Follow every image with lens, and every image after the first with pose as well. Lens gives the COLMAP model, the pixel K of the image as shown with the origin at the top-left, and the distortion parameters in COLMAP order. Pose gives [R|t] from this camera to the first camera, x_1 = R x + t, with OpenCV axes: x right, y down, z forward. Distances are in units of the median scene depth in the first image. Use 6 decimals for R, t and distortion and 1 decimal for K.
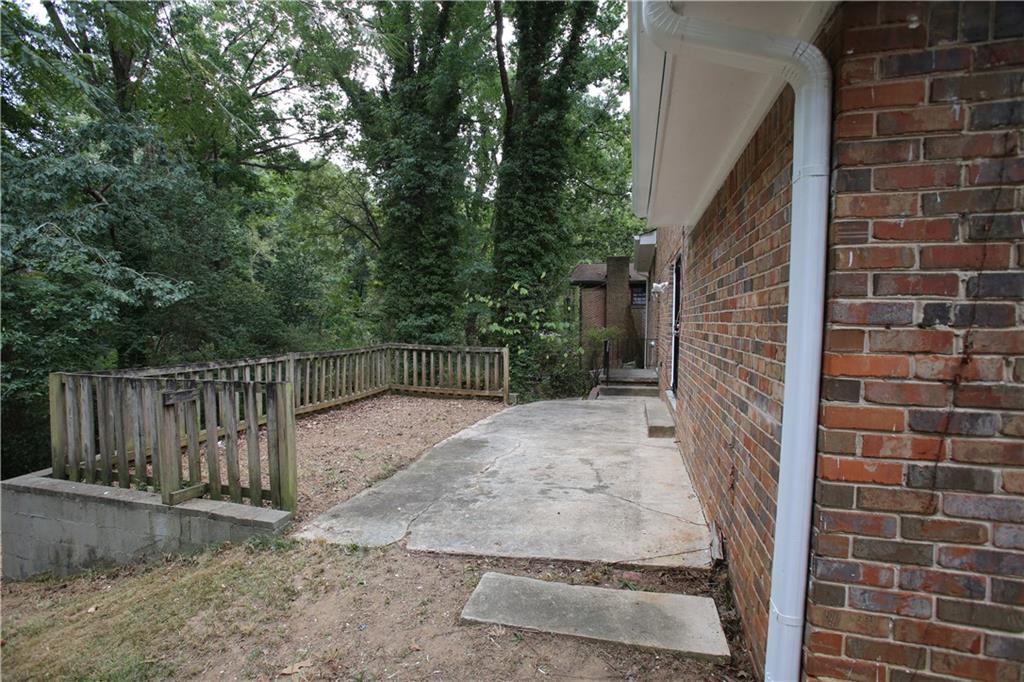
lens RADIAL K [[470.4, 0, 509.6], [0, 470.4, 344.0], [0, 0, 1]] dist [-0.067291, 0.025625]
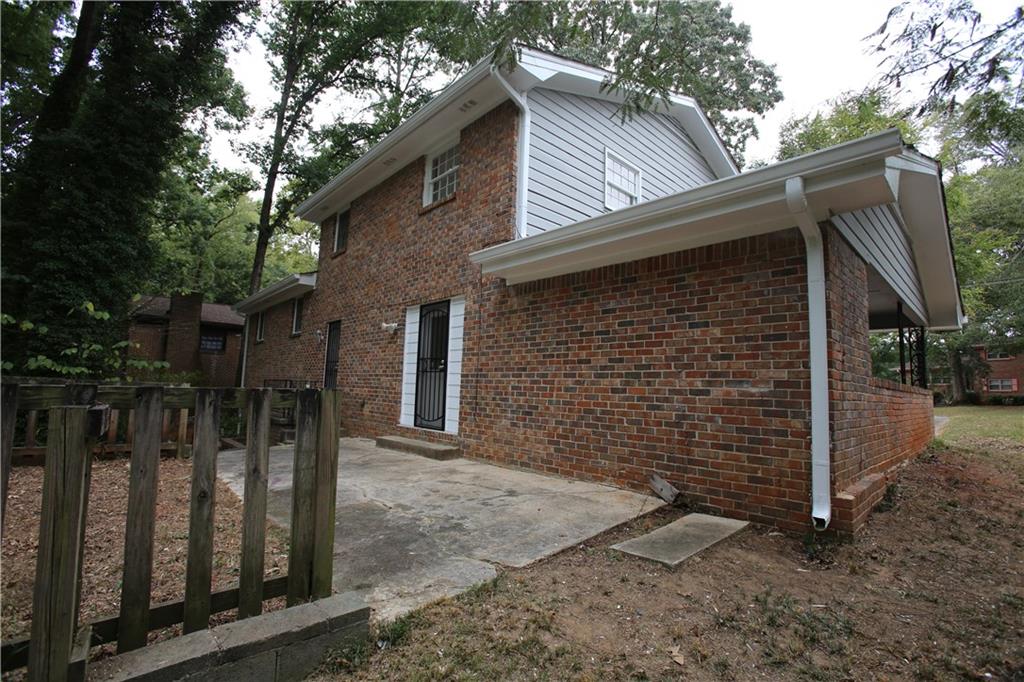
lens RADIAL K [[470.4, 0, 506.3], [0, 470.4, 339.1], [0, 0, 1]] dist [-0.067291, 0.025625]
pose [[0.533574, 0.101511, 0.839640, -0.391458], [0.014363, 0.991540, -0.129004, 0.043470], [-0.845632, 0.080893, 0.527602, 0.190554]]
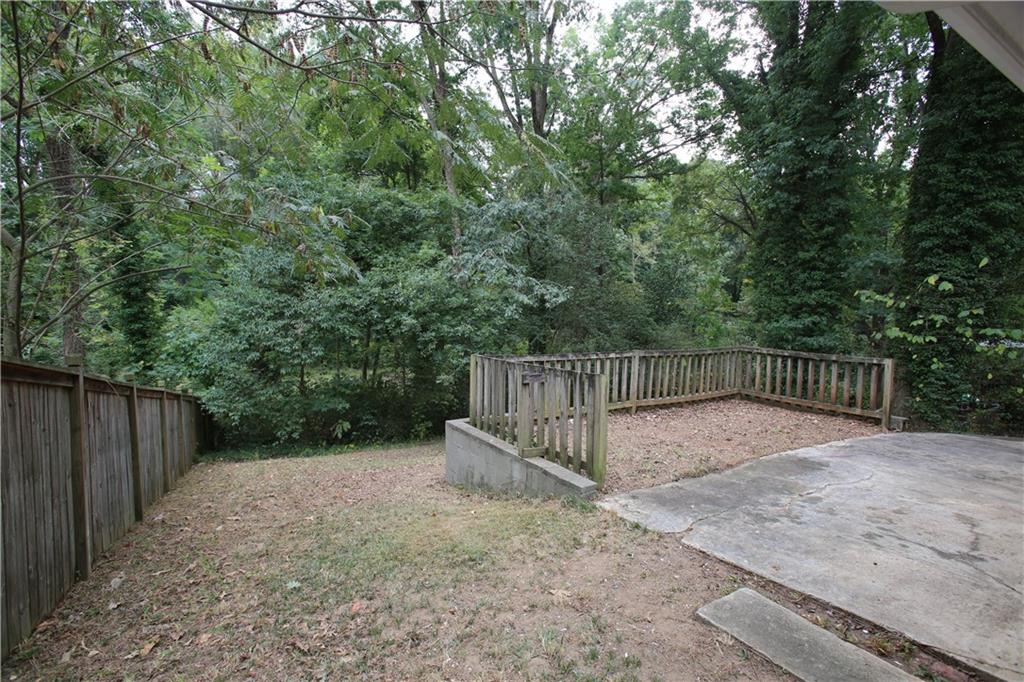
lens RADIAL K [[470.4, 0, 503.1], [0, 470.4, 343.1], [0, 0, 1]] dist [-0.067291, 0.025625]
pose [[0.705581, 0.048180, -0.706989, 0.080454], [-0.046792, 0.998676, 0.021360, -0.005513], [0.707082, 0.018011, 0.706902, -0.015452]]
